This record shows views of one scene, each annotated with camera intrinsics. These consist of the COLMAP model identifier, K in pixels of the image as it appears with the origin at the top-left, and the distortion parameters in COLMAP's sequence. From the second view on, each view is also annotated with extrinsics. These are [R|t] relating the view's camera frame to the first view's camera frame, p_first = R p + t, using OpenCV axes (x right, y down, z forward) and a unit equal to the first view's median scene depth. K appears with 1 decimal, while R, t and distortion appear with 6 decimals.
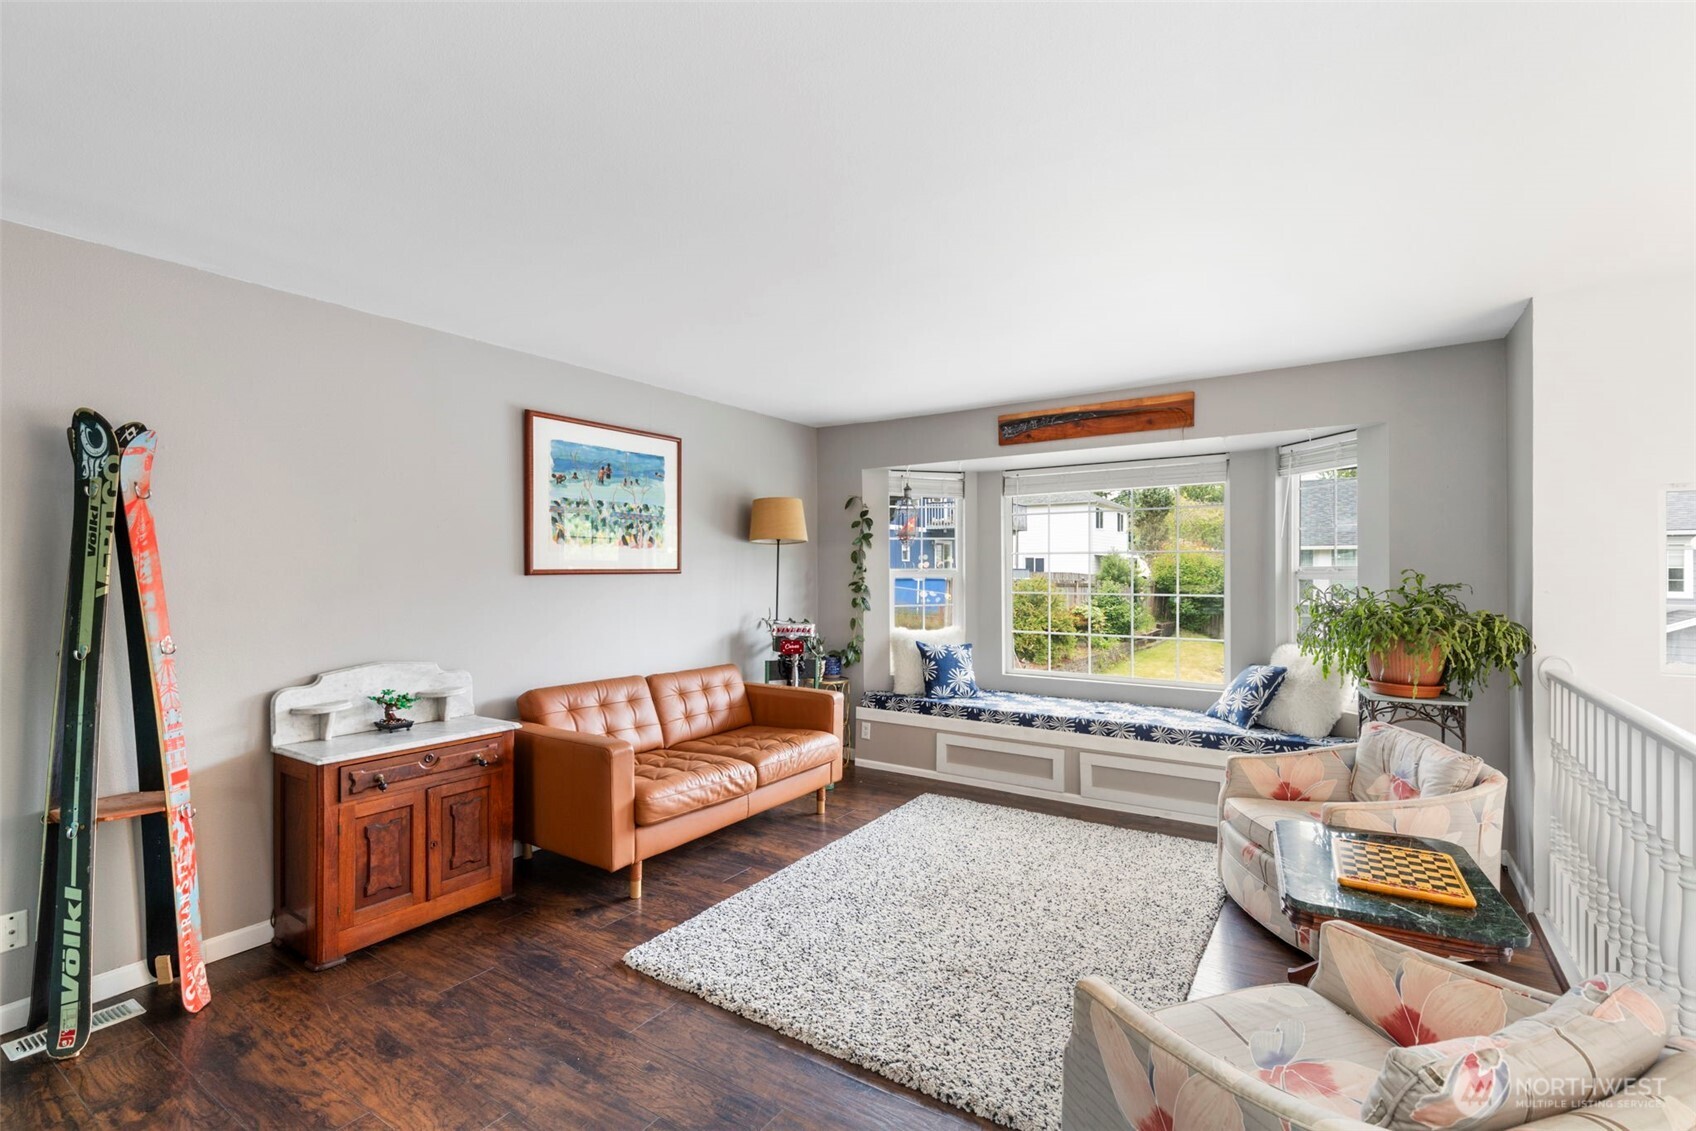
lens RADIAL K [[760.9, 0, 848.6], [0, 760.9, 572.4], [0, 0, 1]] dist [0.010480, -0.000474]
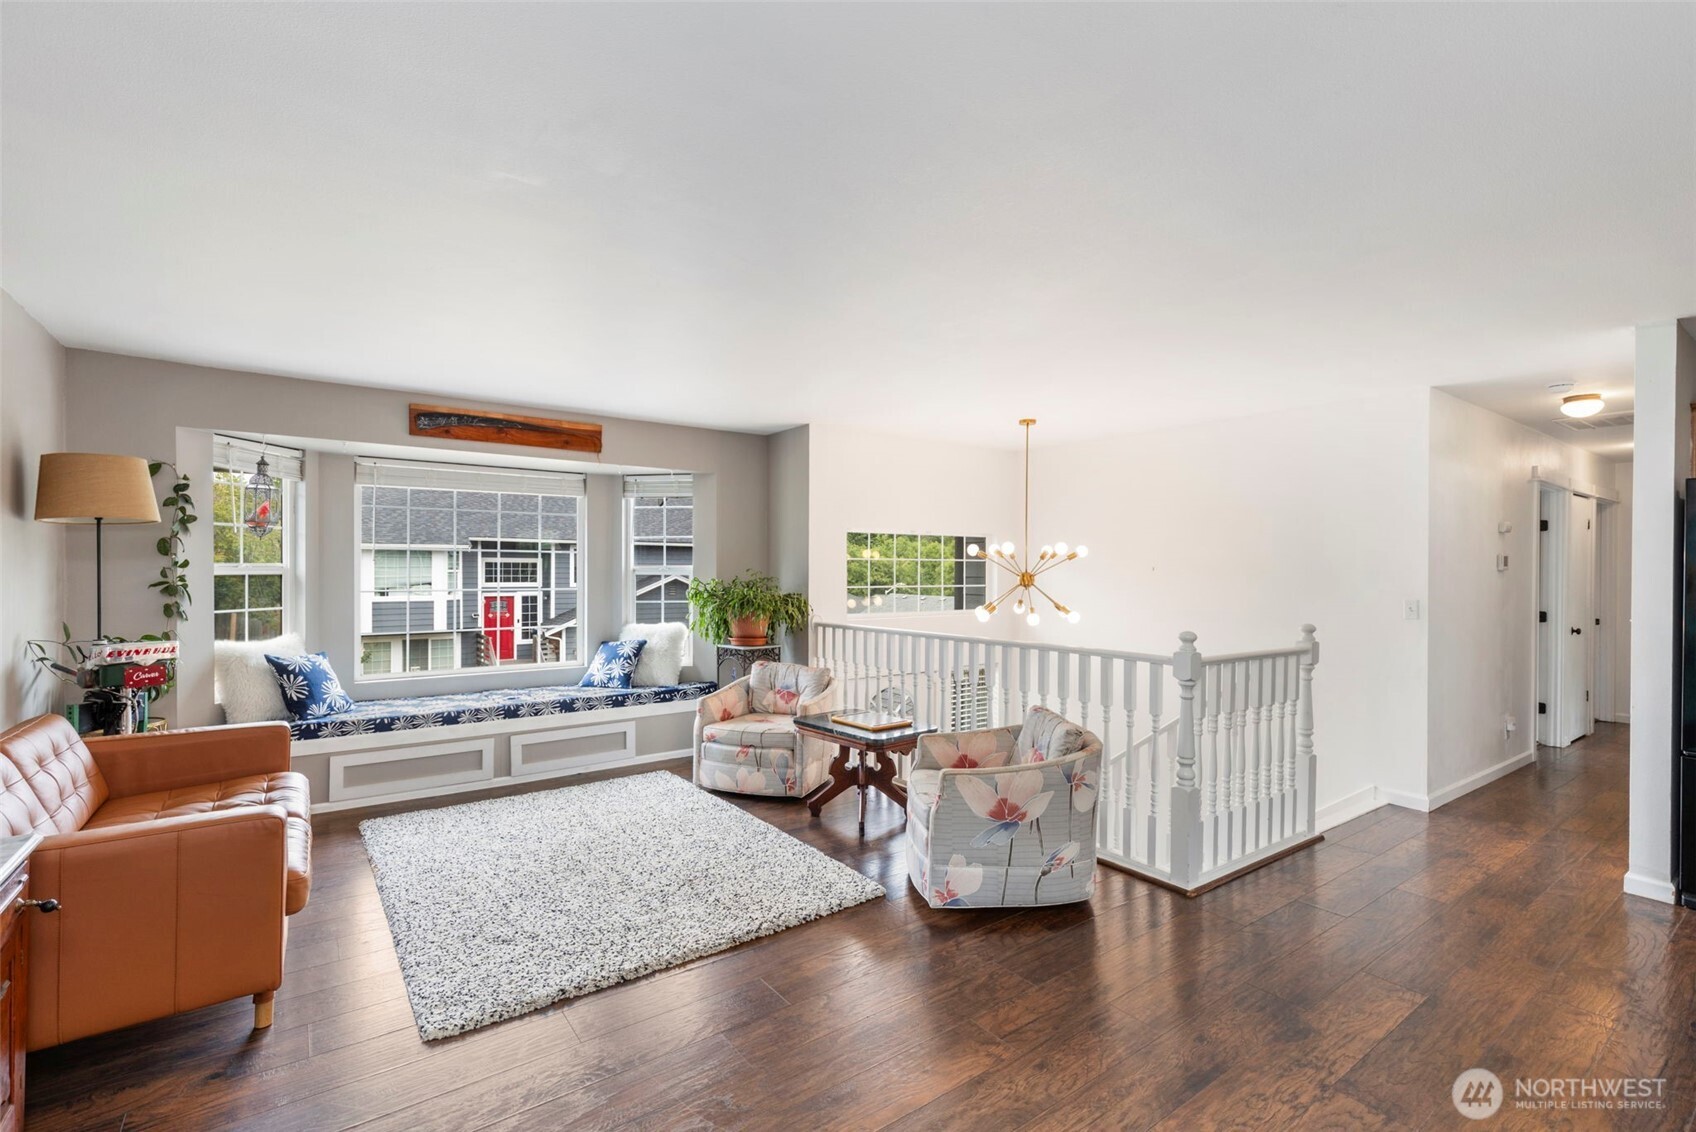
lens RADIAL K [[760.9, 0, 848.6], [0, 760.9, 572.9], [0, 0, 1]] dist [0.010480, -0.000474]
pose [[0.350961, 0.000579, 0.936390, -0.594259], [-0.001903, 0.999998, 0.000095, 0.004156], [-0.936388, -0.001815, 0.350961, 0.190968]]
